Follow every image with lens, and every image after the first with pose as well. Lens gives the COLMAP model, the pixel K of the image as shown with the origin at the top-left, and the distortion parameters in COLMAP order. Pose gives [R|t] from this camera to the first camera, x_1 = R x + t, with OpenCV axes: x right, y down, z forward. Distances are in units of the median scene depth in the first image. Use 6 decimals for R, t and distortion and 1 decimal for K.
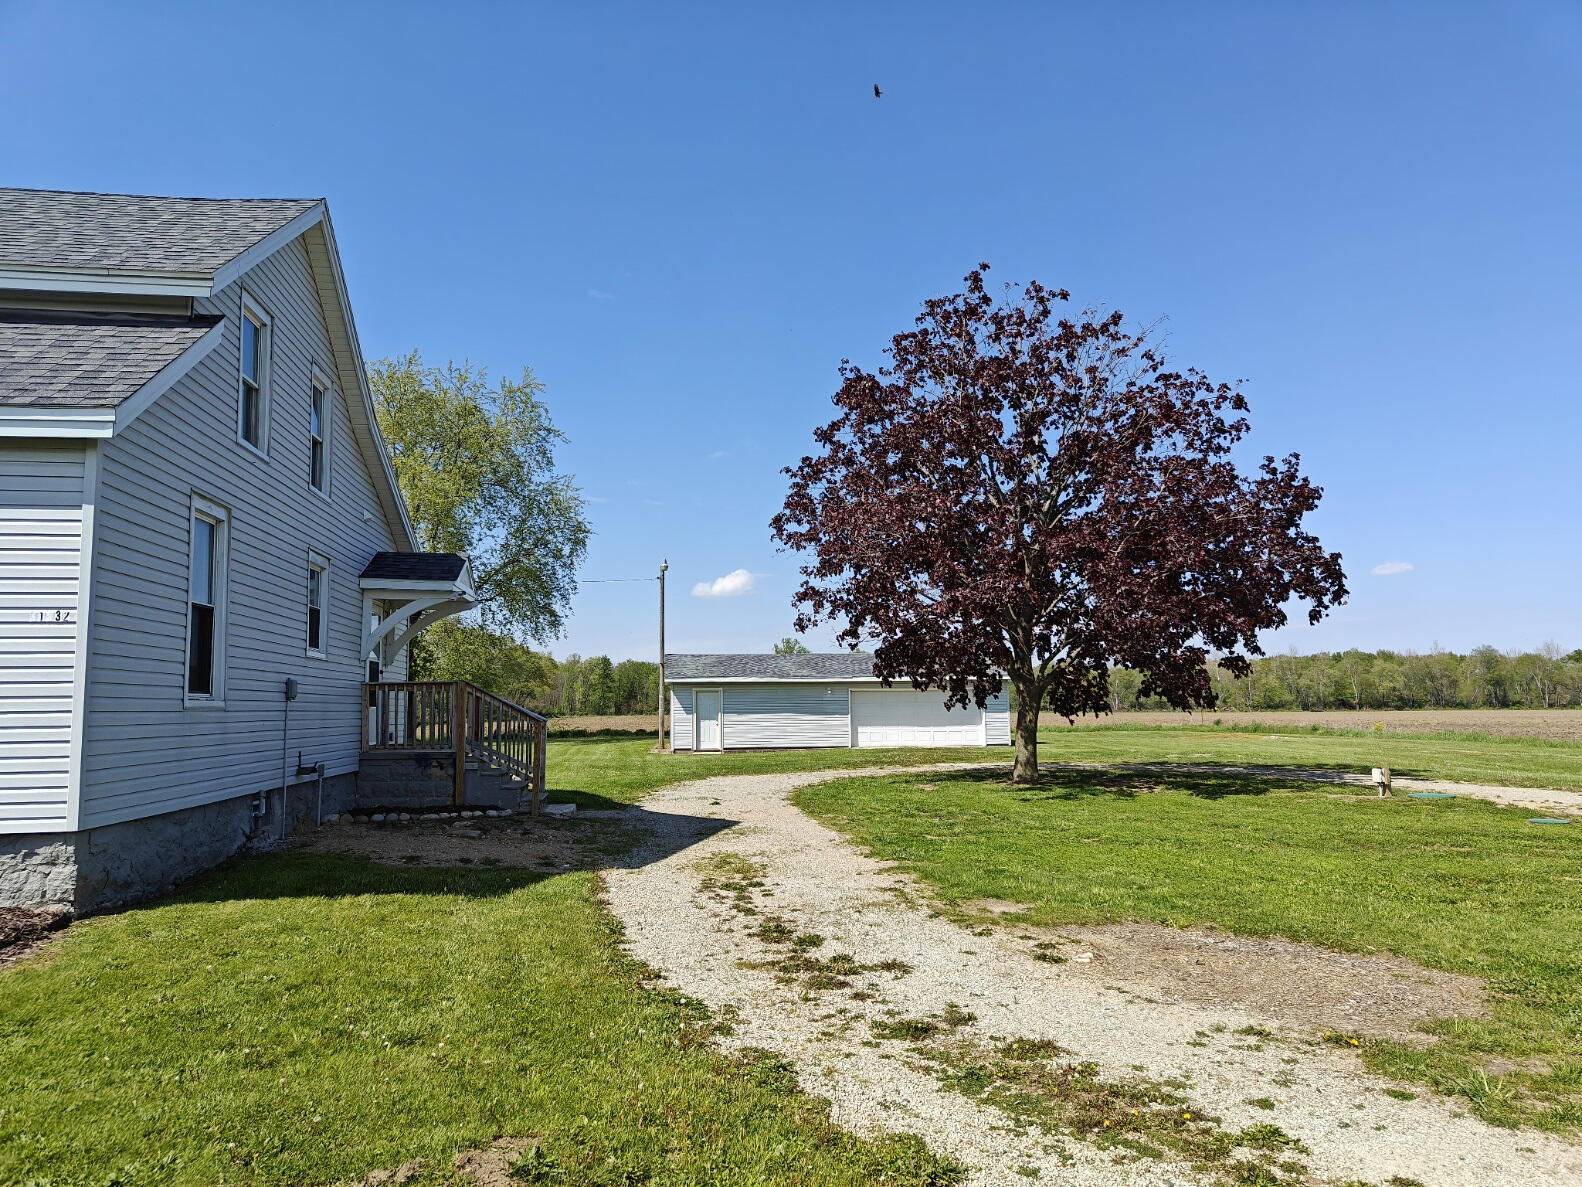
lens RADIAL K [[1091.9, 0, 792.9], [0, 1091.9, 589.8], [0, 0, 1]] dist [0.008606, 0.005077]
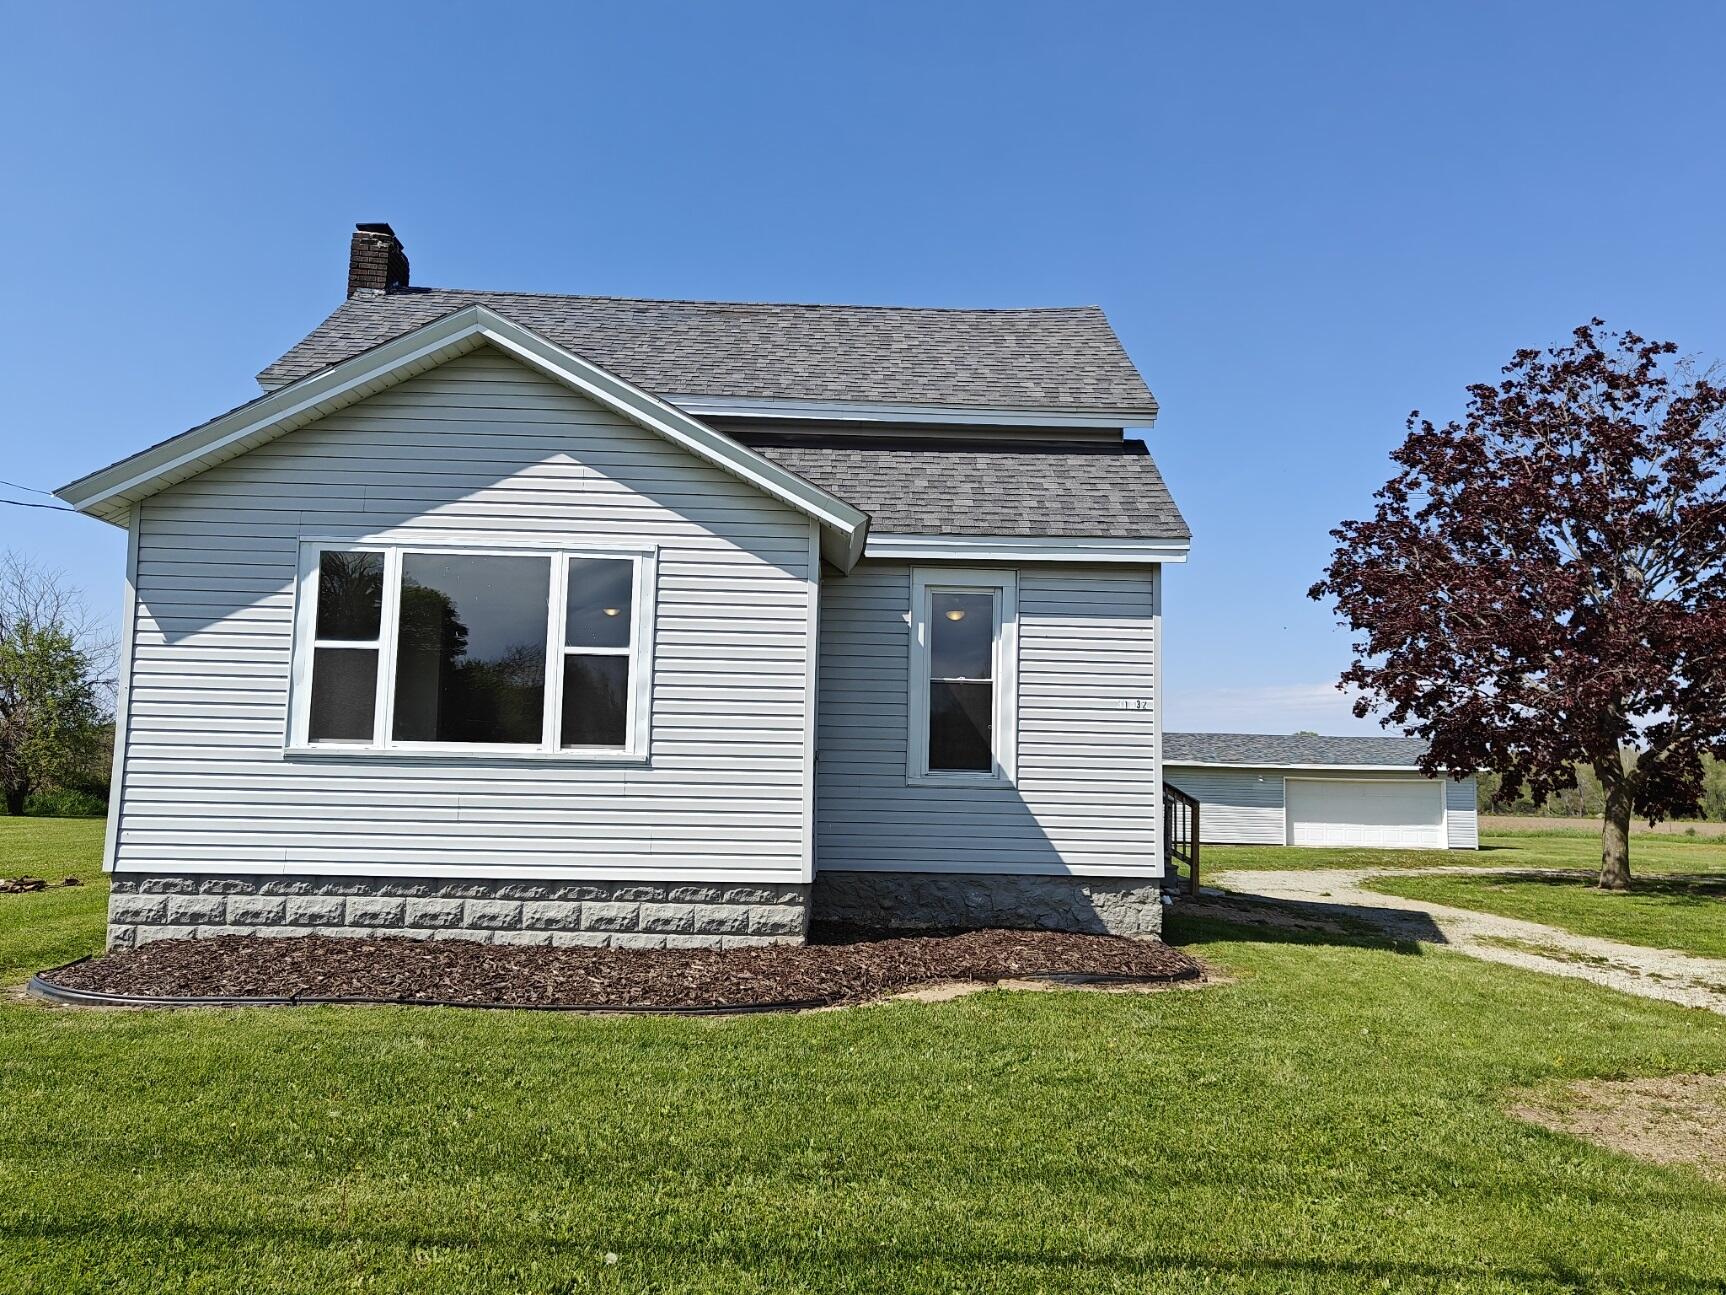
lens RADIAL K [[1403.1, 0, 850.5], [0, 1403.1, 639.3], [0, 0, 1]] dist [0.036586, -0.032318]
pose [[0.994662, 0.024607, -0.100208, -0.216291], [-0.024576, 0.999697, 0.001546, -0.011579], [0.100215, 0.000925, 0.994965, -0.160884]]
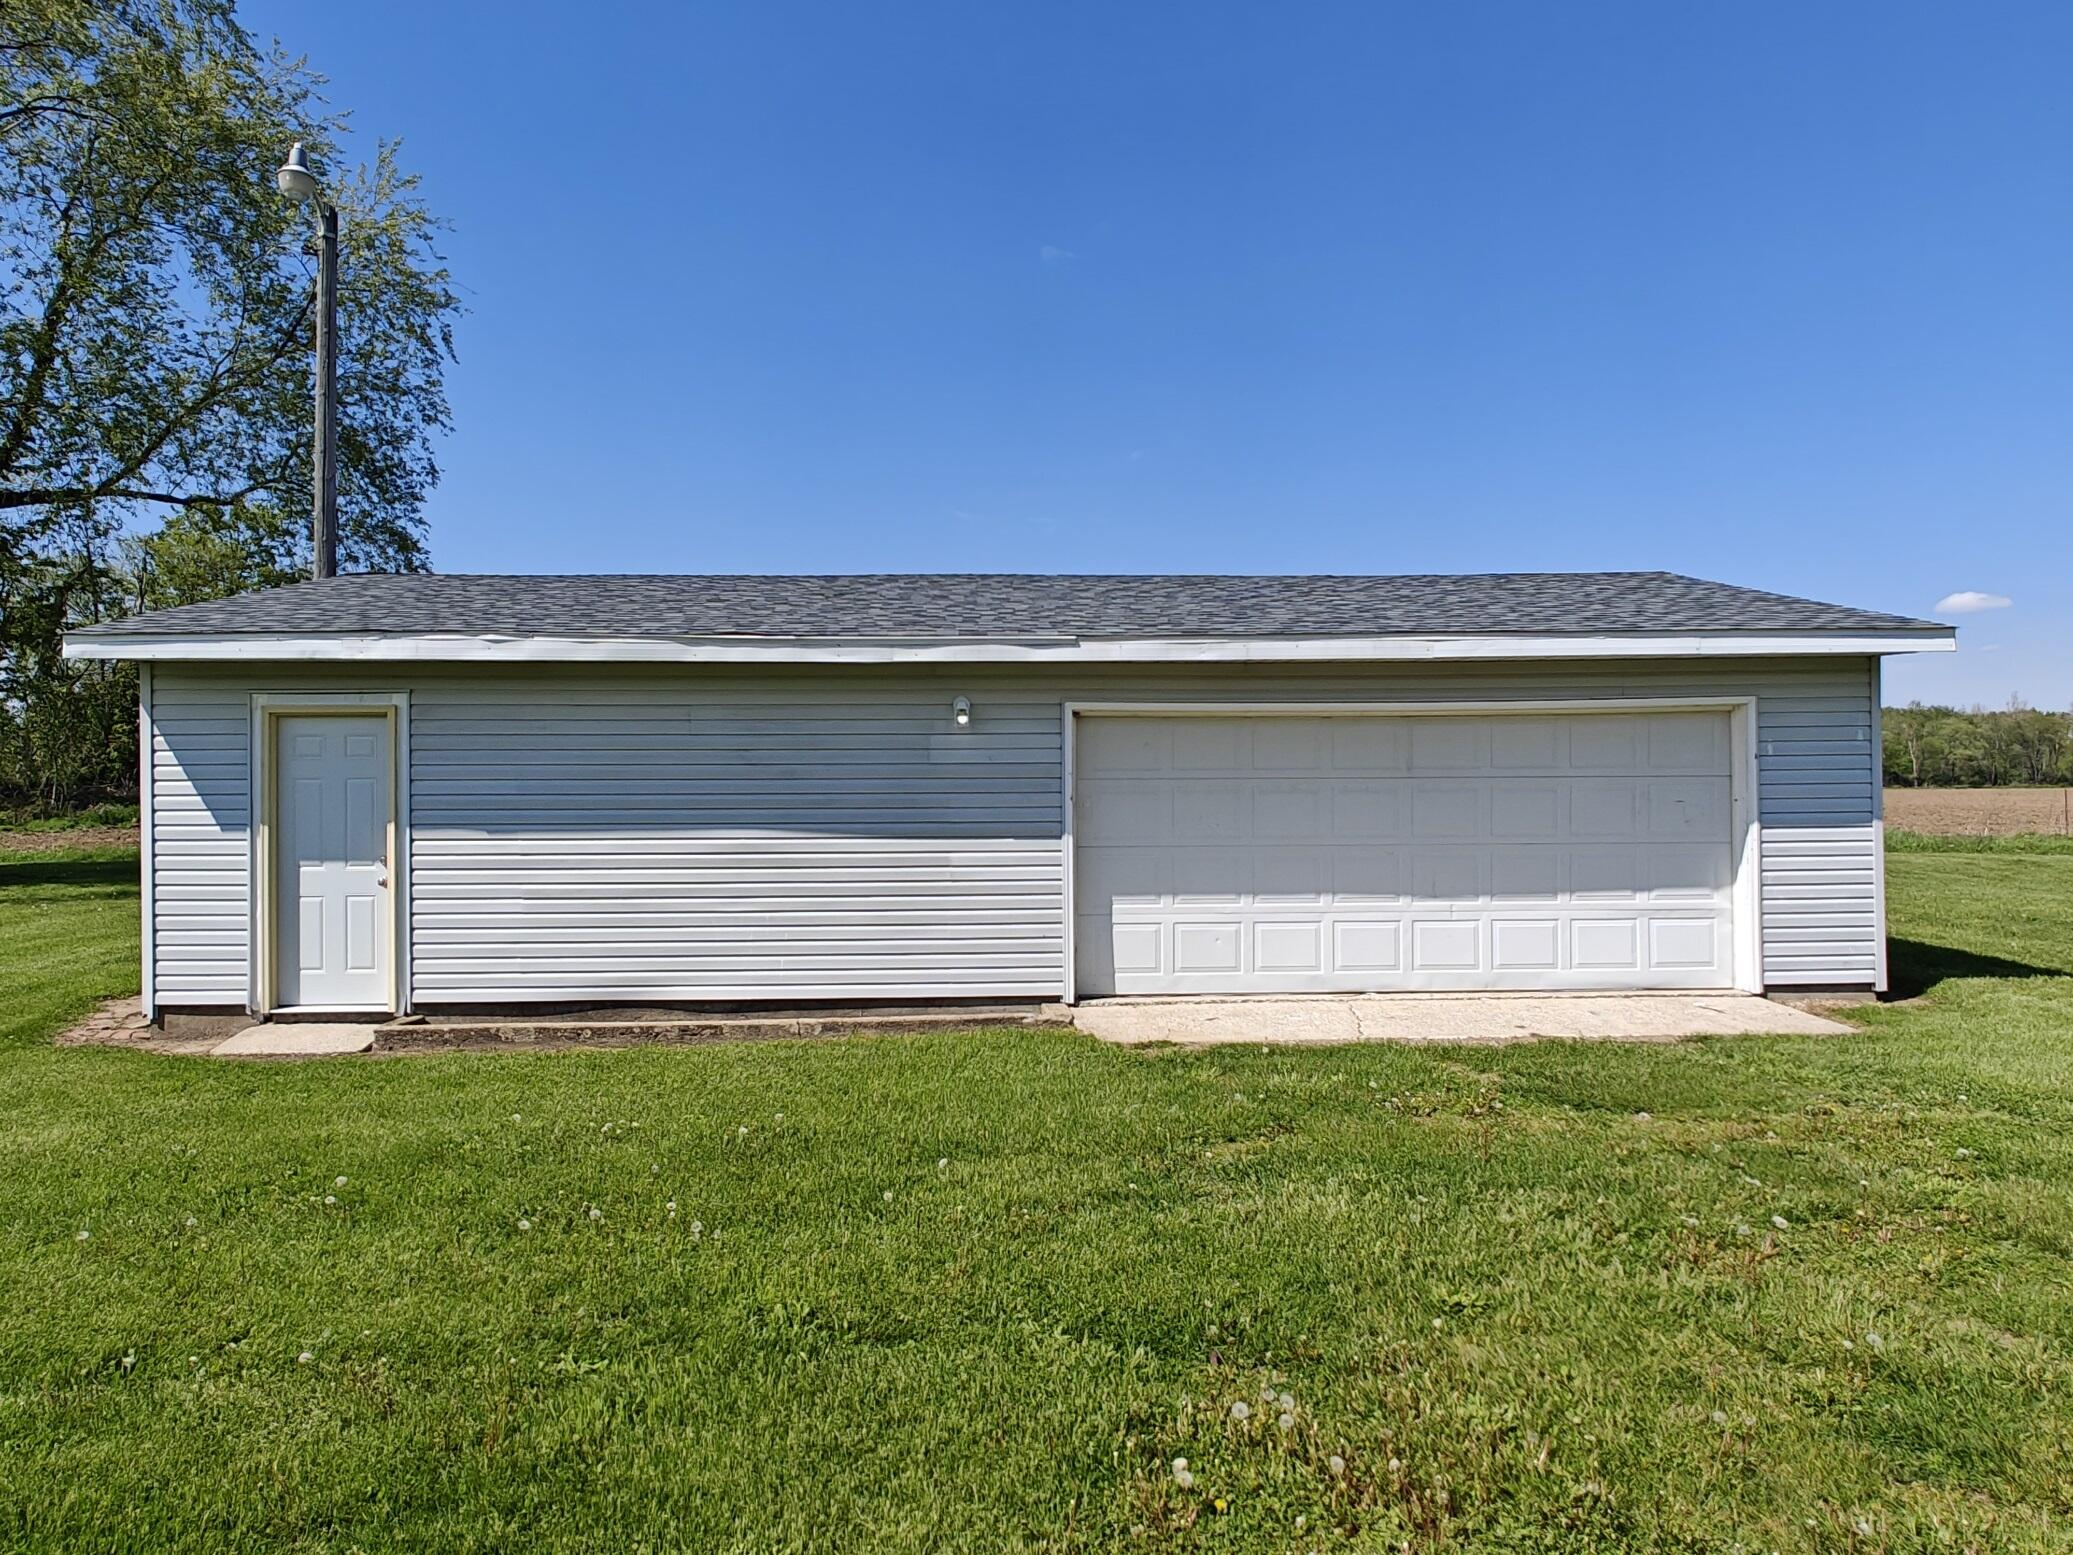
lens RADIAL K [[1430.7, 0, 1039.8], [0, 1430.7, 776.9], [0, 0, 1]] dist [0.008606, 0.005077]
pose [[0.998086, 0.003998, -0.061717, 0.074773], [0.002484, 0.994513, 0.104585, 0.093067], [0.061796, -0.104538, 0.992599, 0.900930]]
